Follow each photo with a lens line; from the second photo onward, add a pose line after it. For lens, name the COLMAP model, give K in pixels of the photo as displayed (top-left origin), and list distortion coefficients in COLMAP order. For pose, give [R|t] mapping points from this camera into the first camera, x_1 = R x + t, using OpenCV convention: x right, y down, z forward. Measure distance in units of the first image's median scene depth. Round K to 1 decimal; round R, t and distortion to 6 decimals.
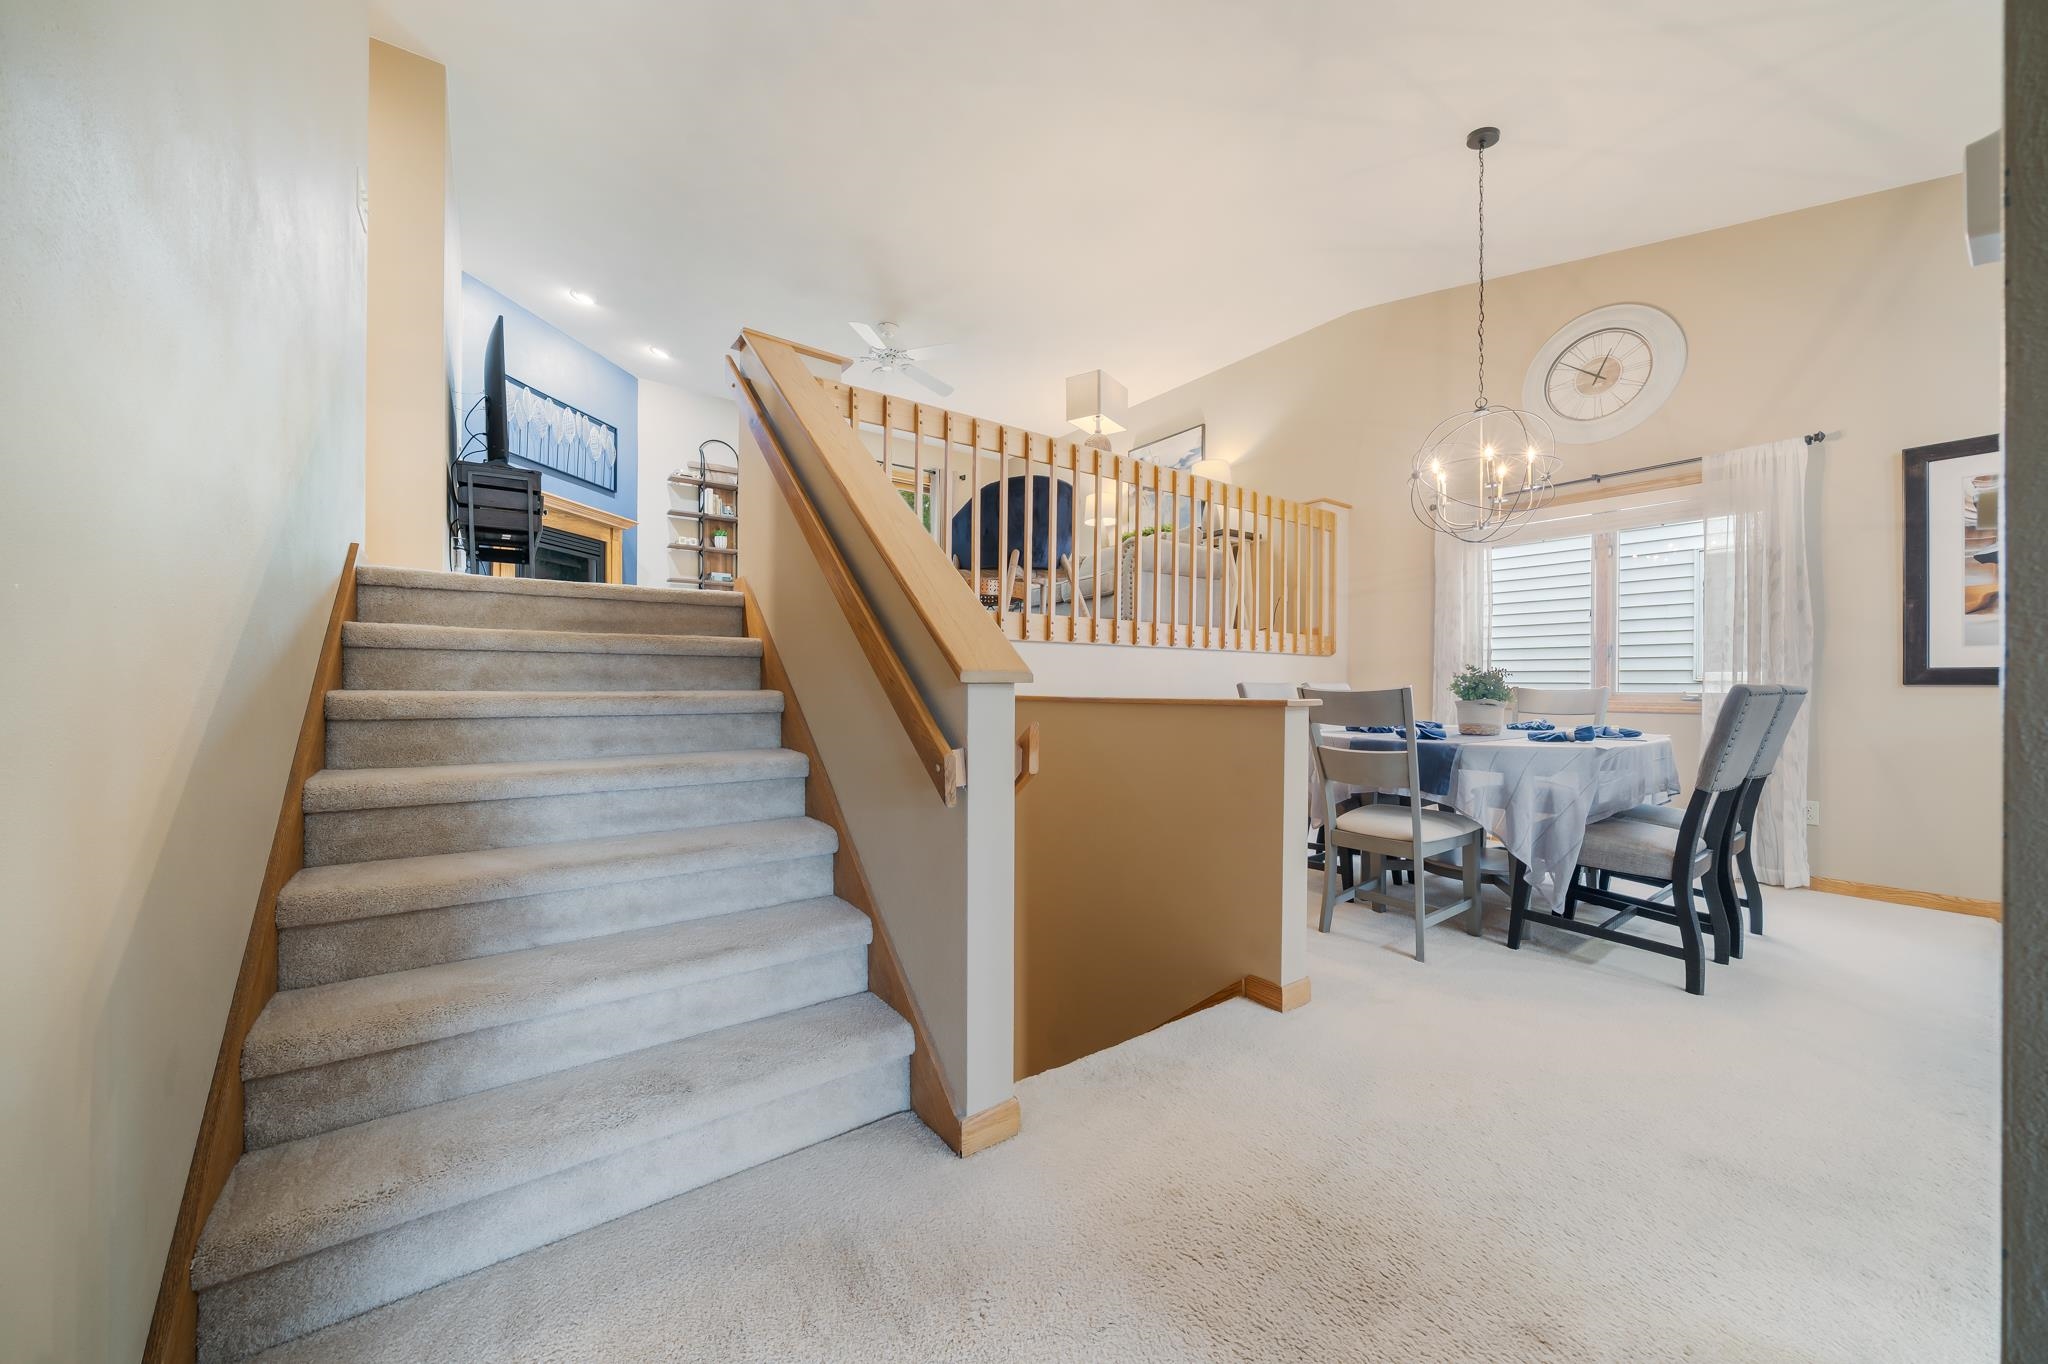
lens RADIAL K [[718.5, 0, 1015.0], [0, 718.5, 684.6], [0, 0, 1]] dist [-0.006078, 0.000228]
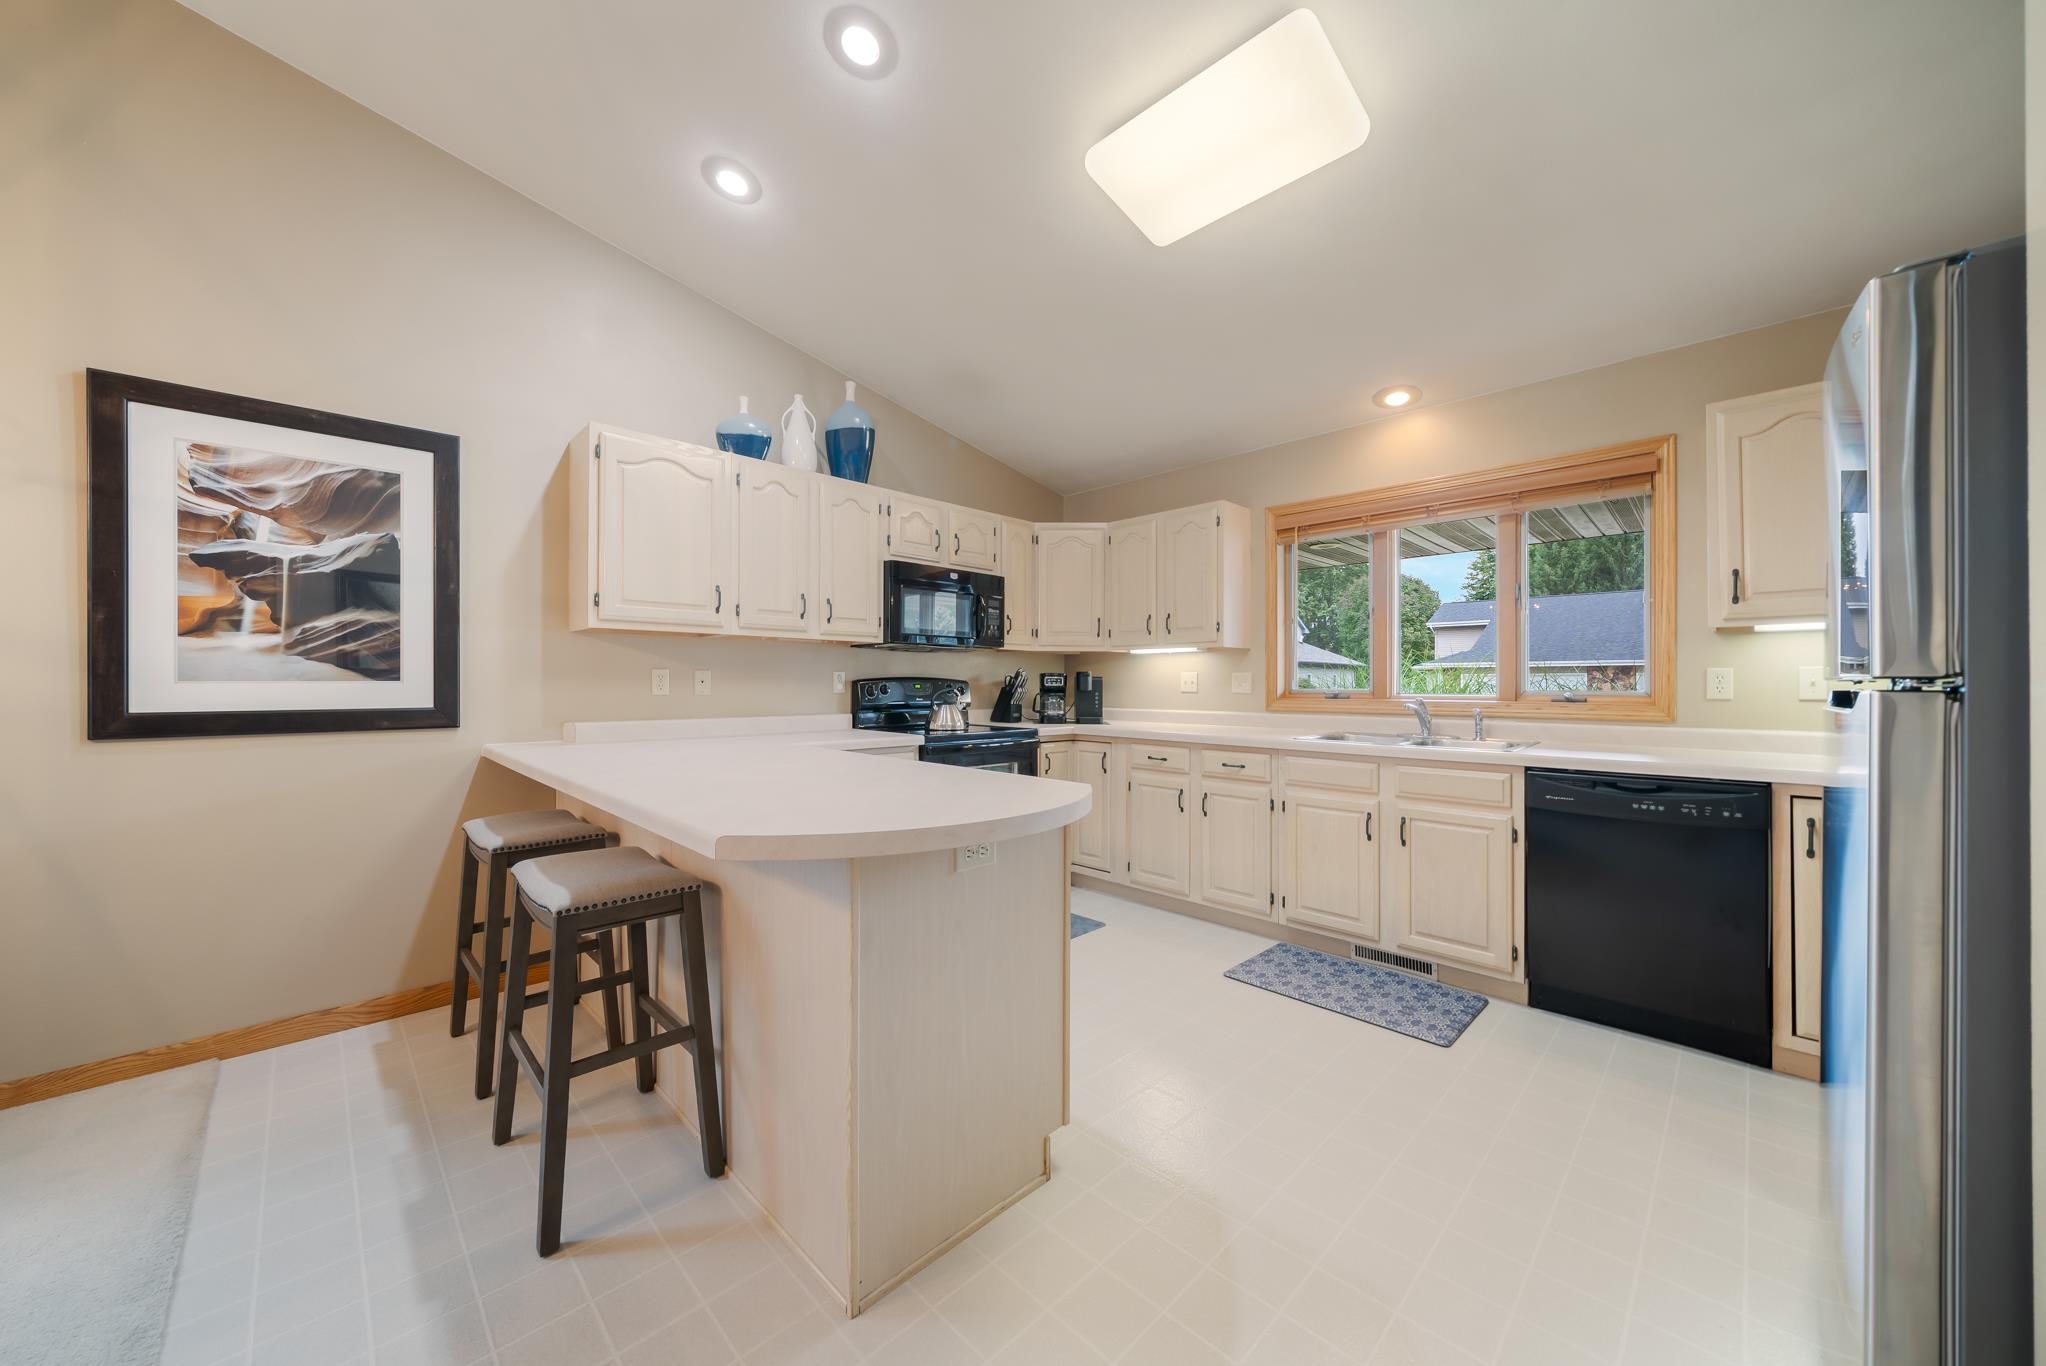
lens RADIAL K [[717.8, 0, 1008.9], [0, 717.8, 682.2], [0, 0, 1]] dist [-0.006078, 0.000228]
pose [[-0.138901, 0.001113, 0.990306, 0.392136], [0.002261, 0.999997, -0.000807, -0.037726], [-0.990304, 0.002127, -0.138903, 0.214607]]
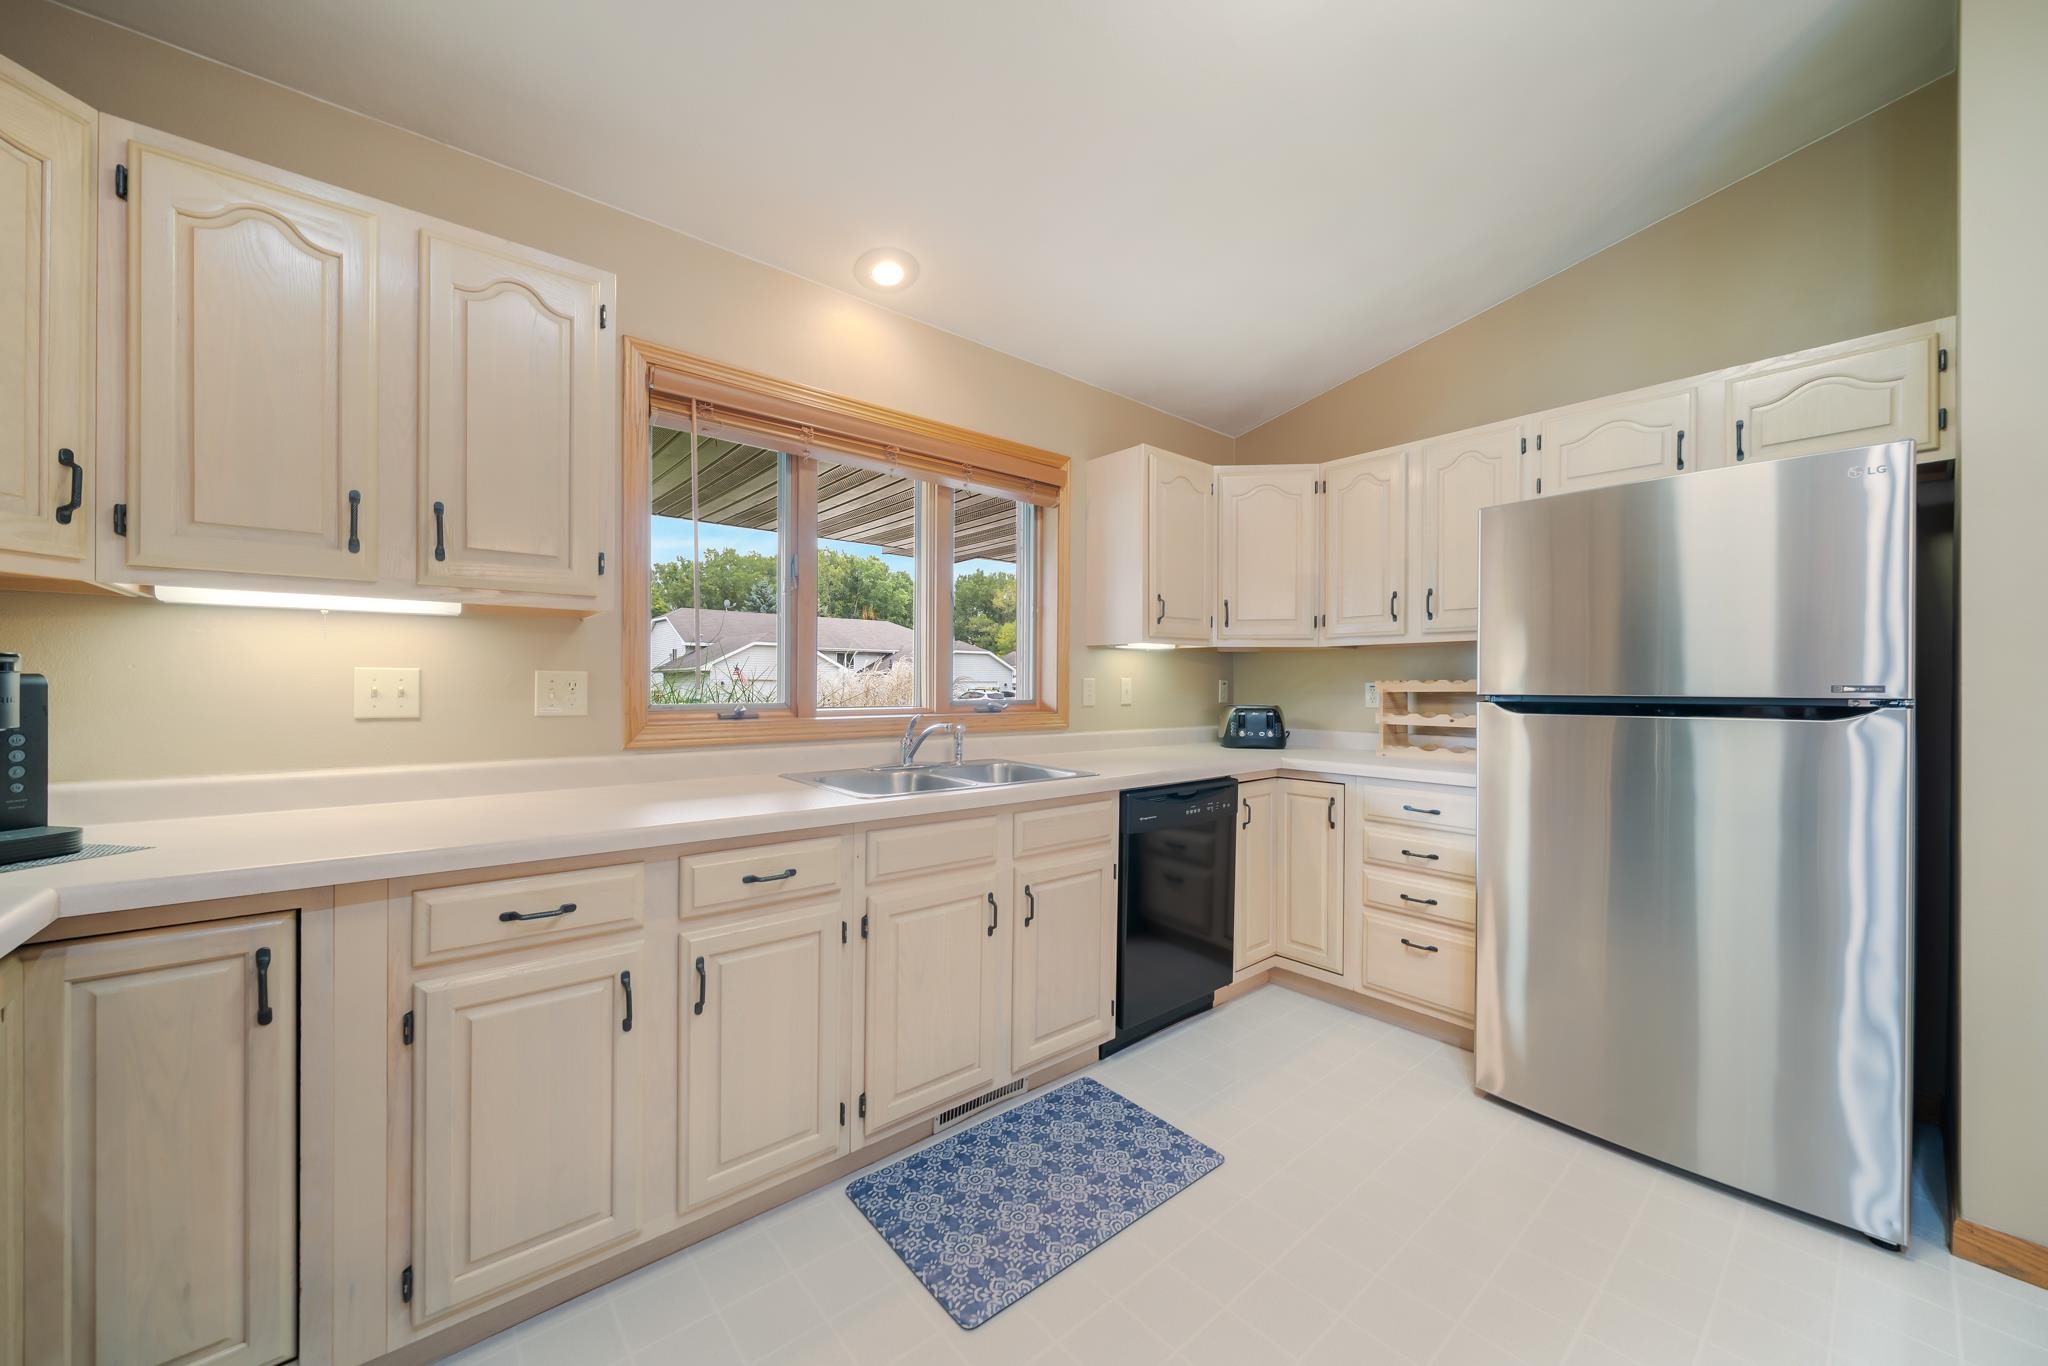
lens RADIAL K [[763.6, 0, 1021.5], [0, 763.6, 689.5], [0, 0, 1]] dist [-0.005237, 0.000862]
pose [[-0.997132, -0.003553, -0.075594, 1.052885], [-0.004212, 0.999955, 0.008559, -0.044125], [0.075560, 0.008852, -0.997102, 0.254510]]
